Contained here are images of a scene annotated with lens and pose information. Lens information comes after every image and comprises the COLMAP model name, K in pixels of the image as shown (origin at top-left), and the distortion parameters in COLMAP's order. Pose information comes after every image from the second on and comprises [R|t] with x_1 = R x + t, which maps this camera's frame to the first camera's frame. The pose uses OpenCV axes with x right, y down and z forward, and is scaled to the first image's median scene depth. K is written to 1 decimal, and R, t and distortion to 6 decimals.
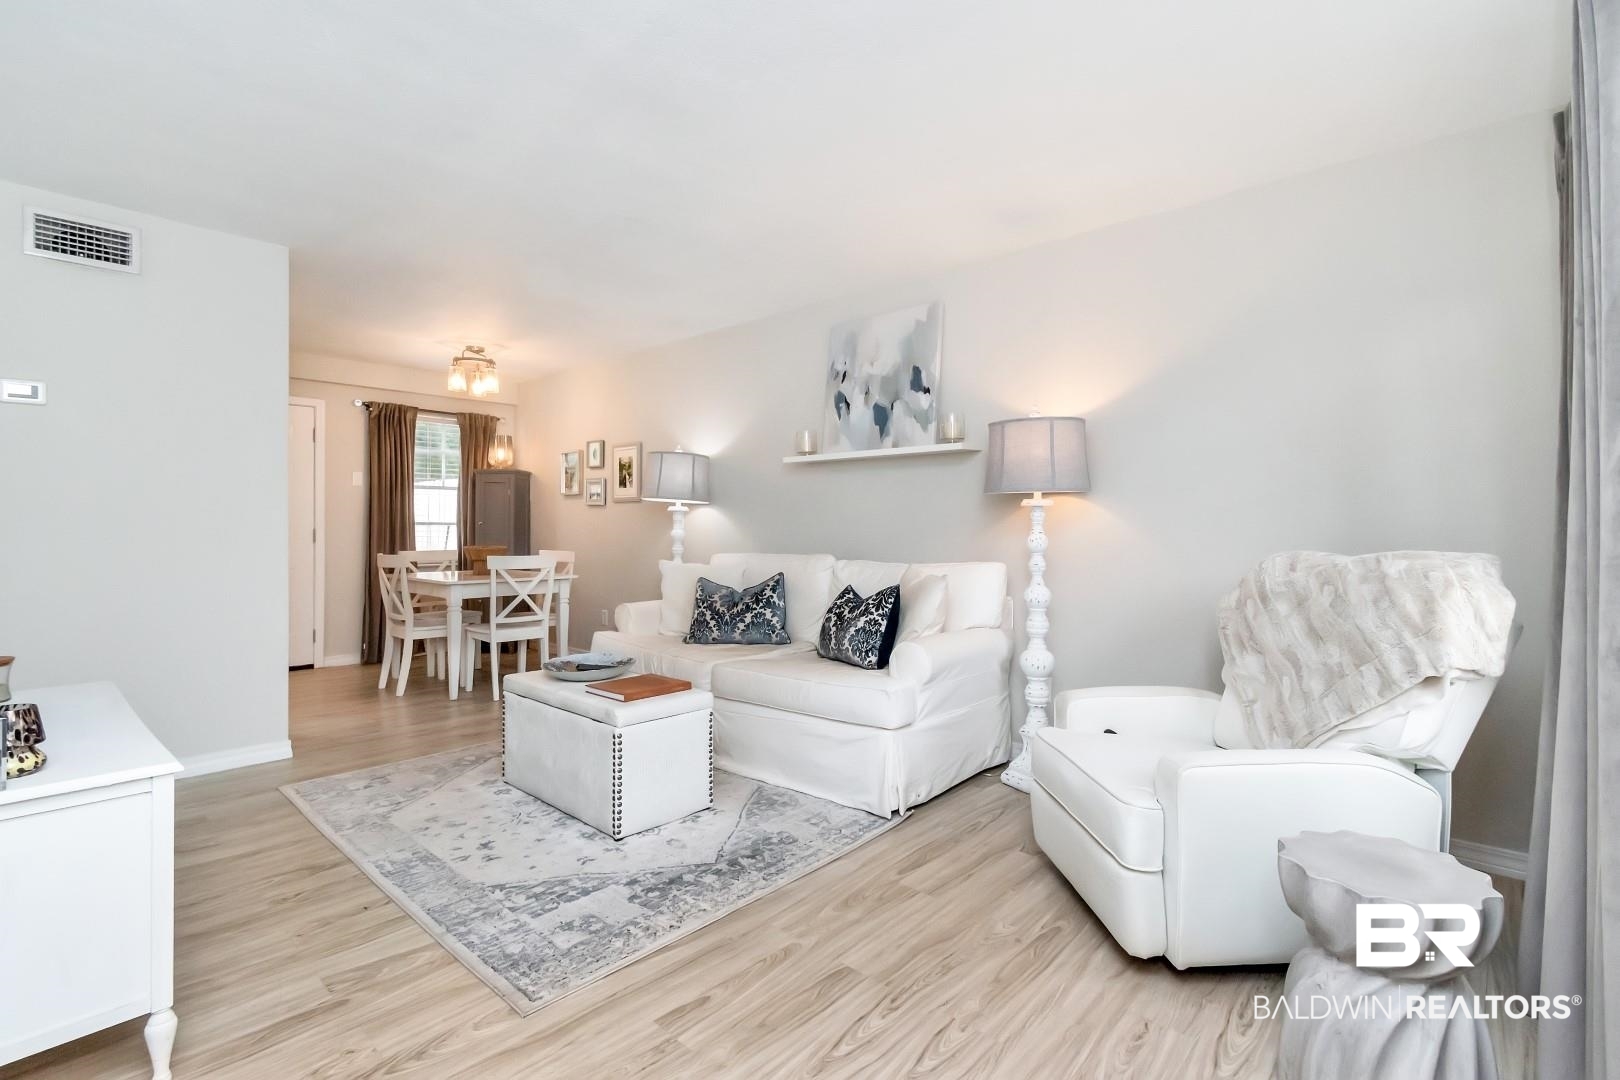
lens RADIAL K [[729.8, 0, 812.7], [0, 729.8, 530.6], [0, 0, 1]] dist [0.000830, -0.000023]
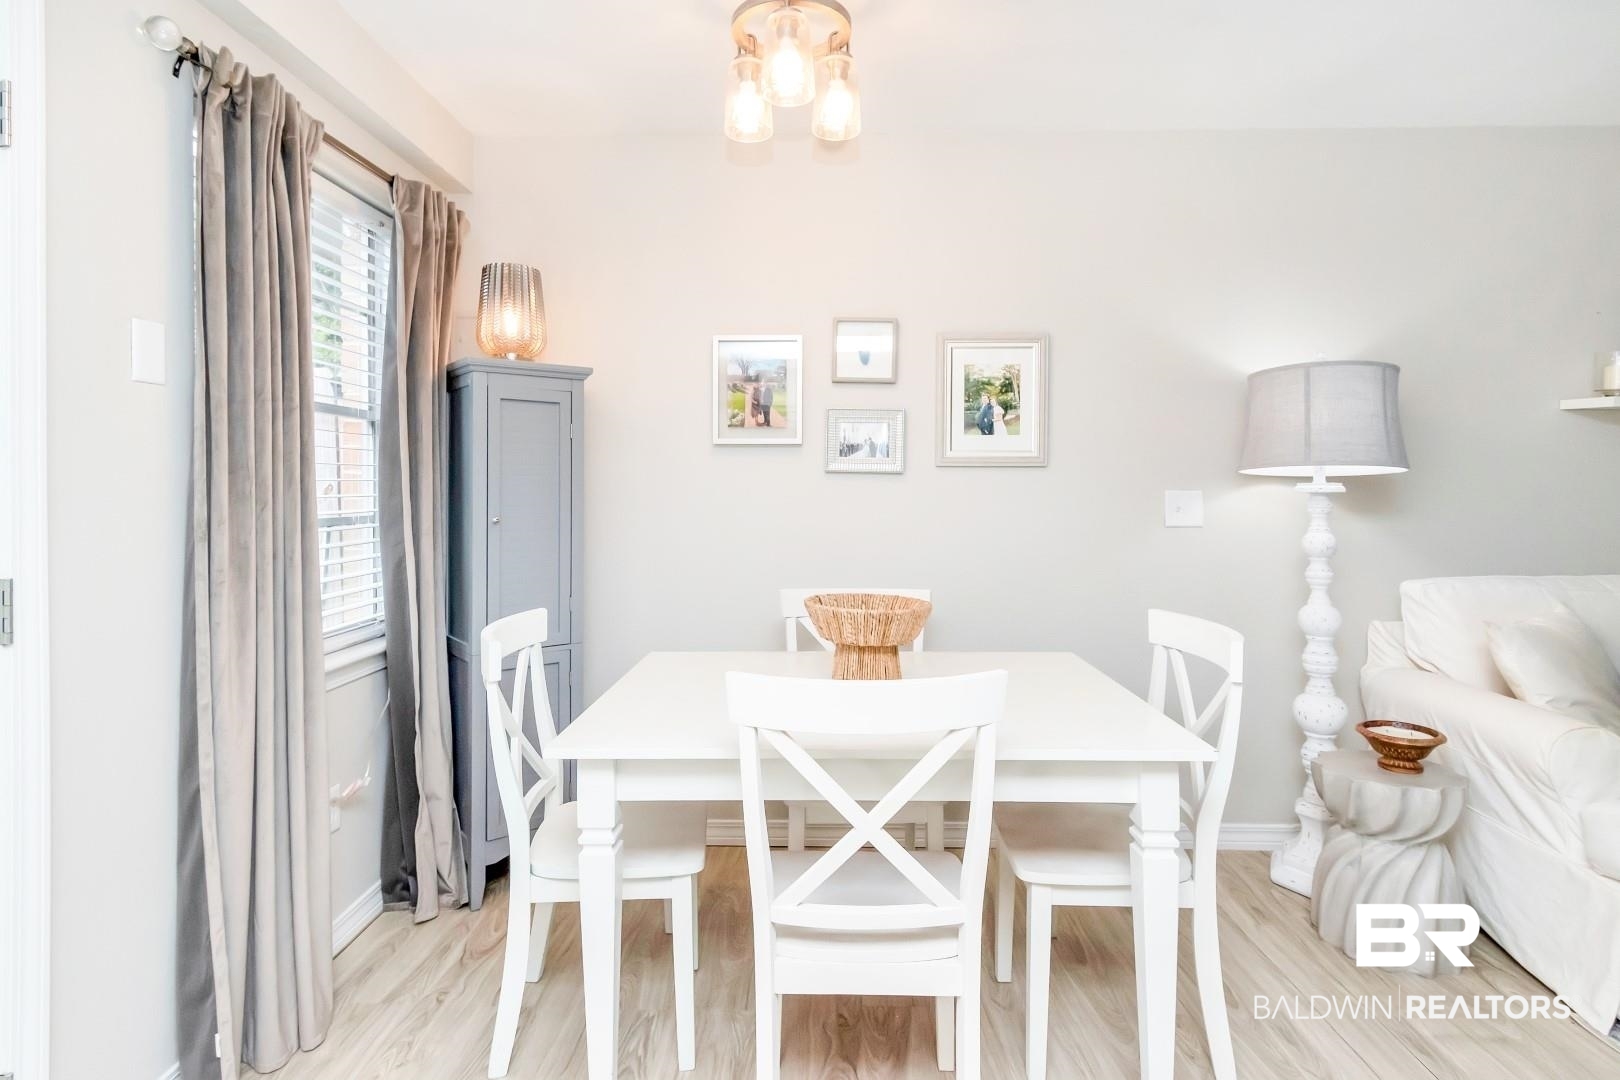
lens RADIAL K [[800.0, 0, 810.0], [0, 800.0, 540.0], [0, 0, 1]] dist [0.000141, -0.000184]
pose [[0.753249, -0.049172, 0.655895, -0.752575], [0.007355, 0.997769, 0.066355, -0.031608], [-0.657695, -0.045157, 0.751930, 0.798967]]
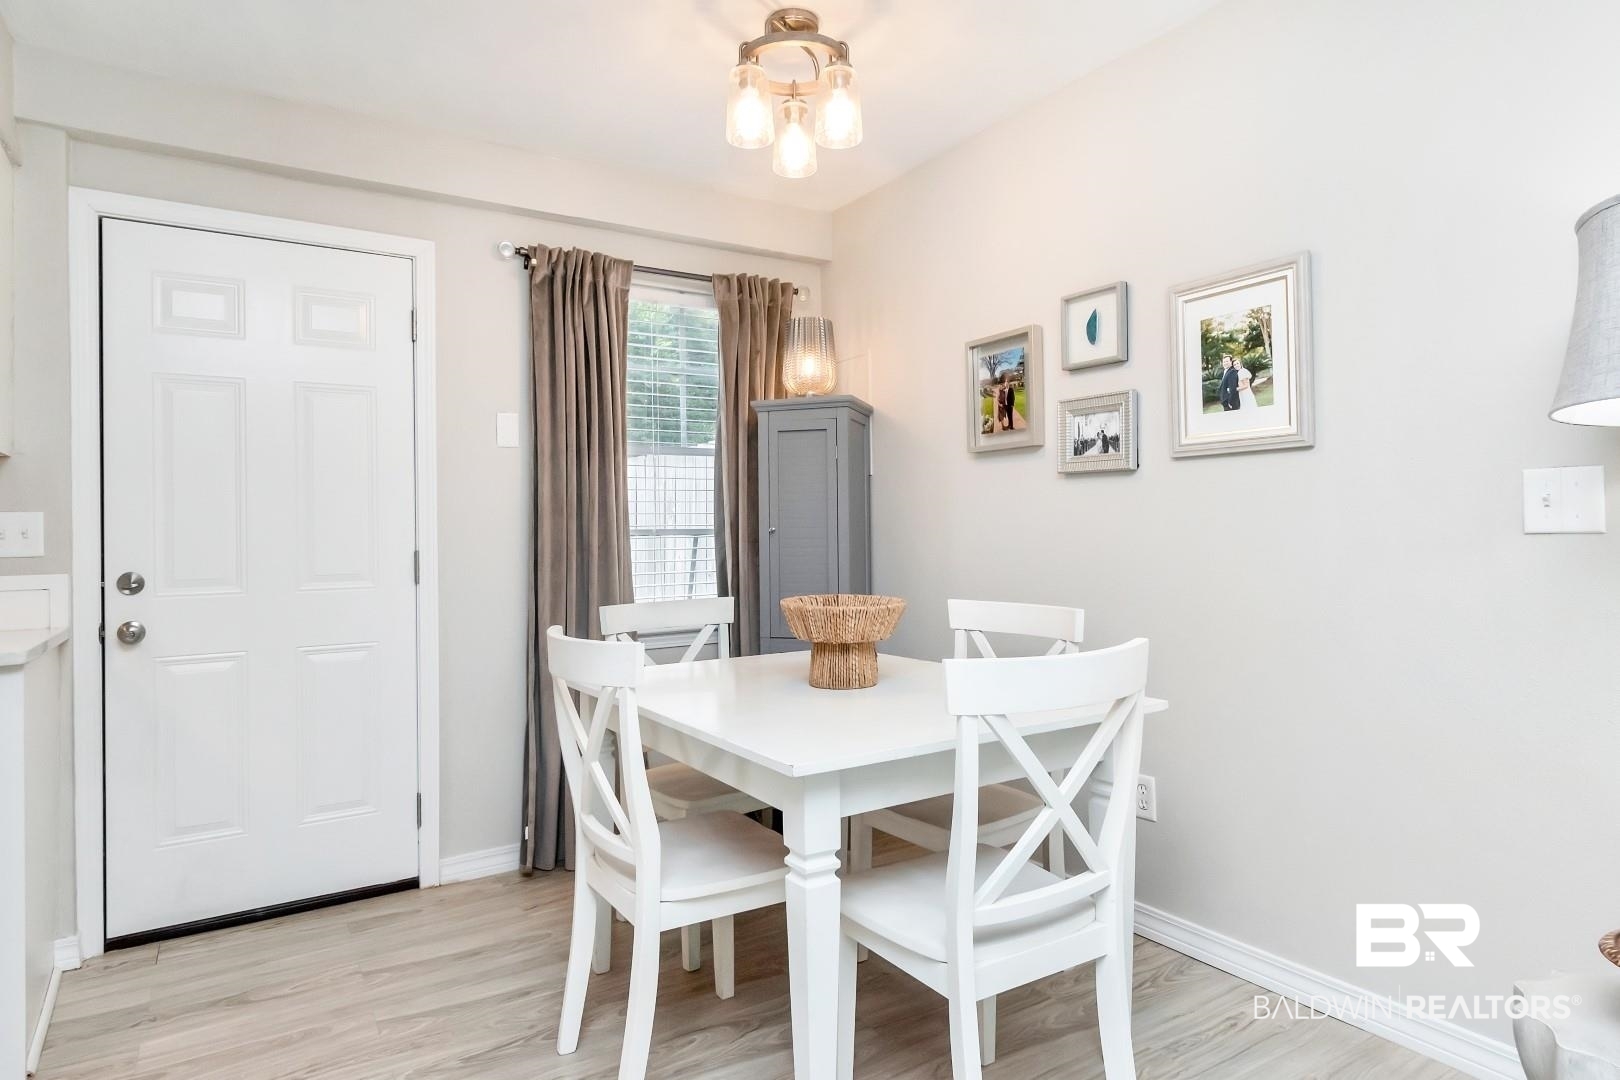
lens RADIAL K [[921.9, 0, 813.6], [0, 921.9, 530.1], [0, 0, 1]] dist [0.019382, -0.000103]
pose [[0.964314, -0.019836, -0.264016, -0.373823], [0.018284, 0.999798, -0.008334, -0.006317], [0.264128, 0.003209, 0.964482, 0.634515]]
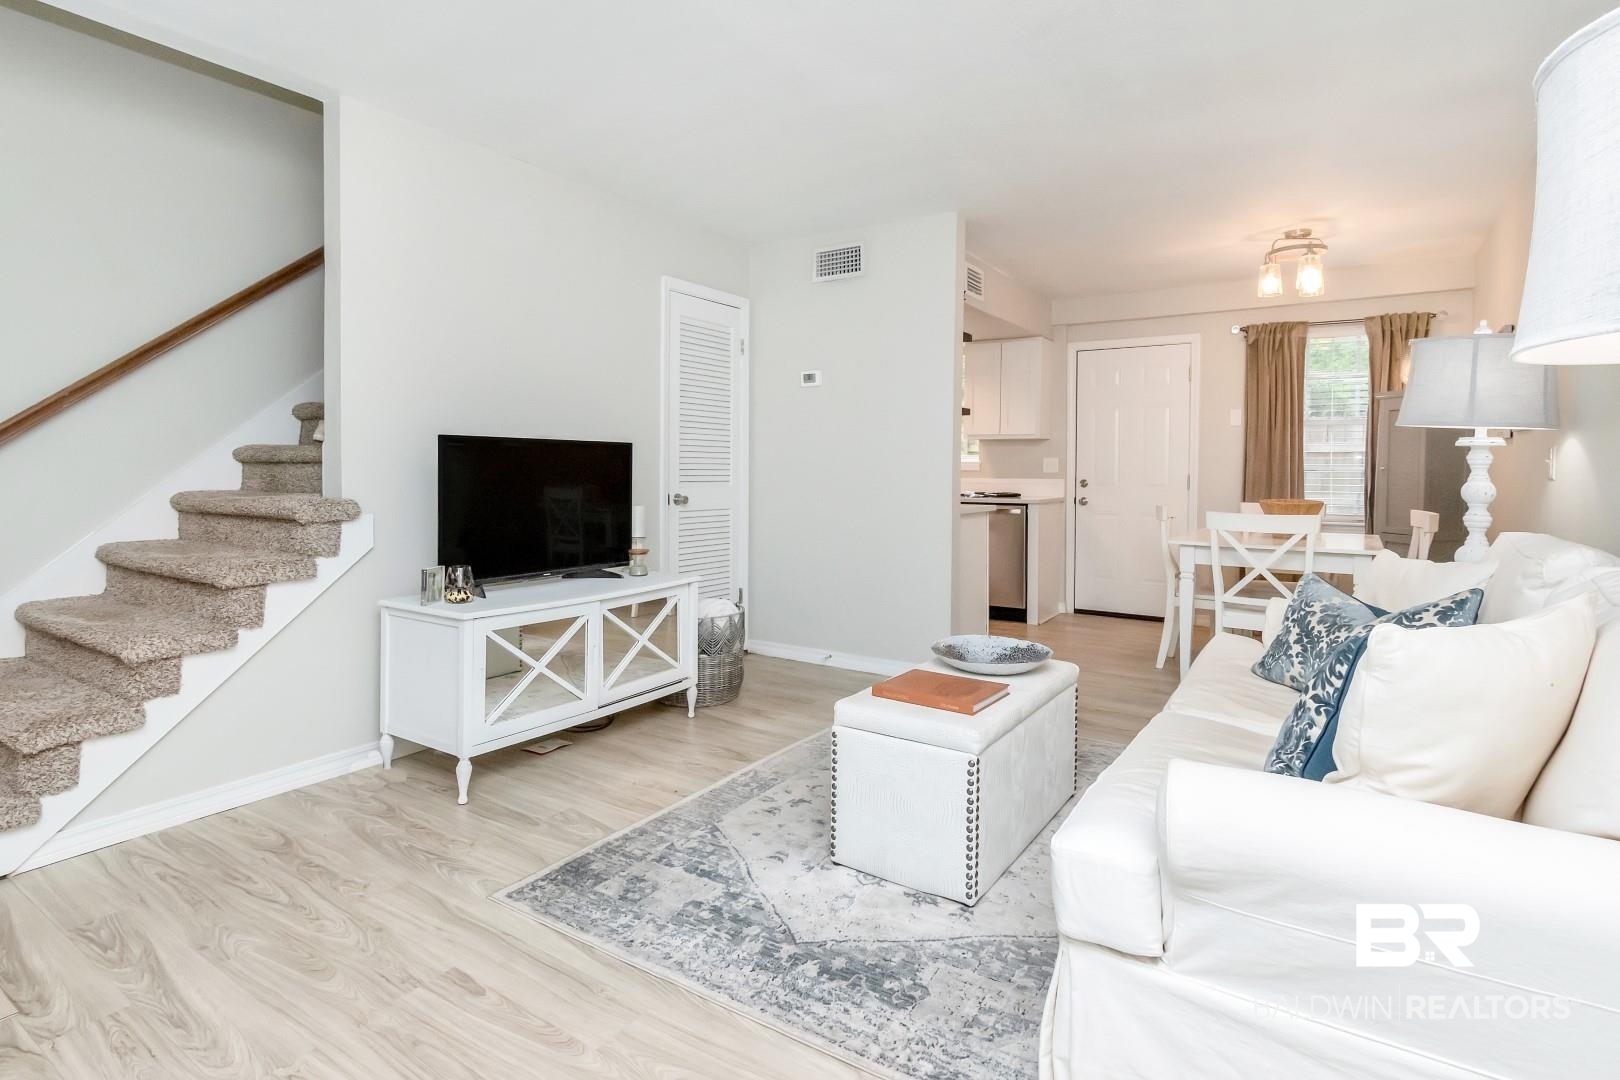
lens RADIAL K [[829.0, 0, 816.1], [0, 829.0, 471.3], [0, 0, 1]] dist [0.000998, -0.001056]
pose [[0.169534, 0.001850, -0.985523, 0.311774], [-0.011088, 0.999939, -0.000031, -0.001662], [0.985462, 0.010933, 0.169544, 0.412351]]
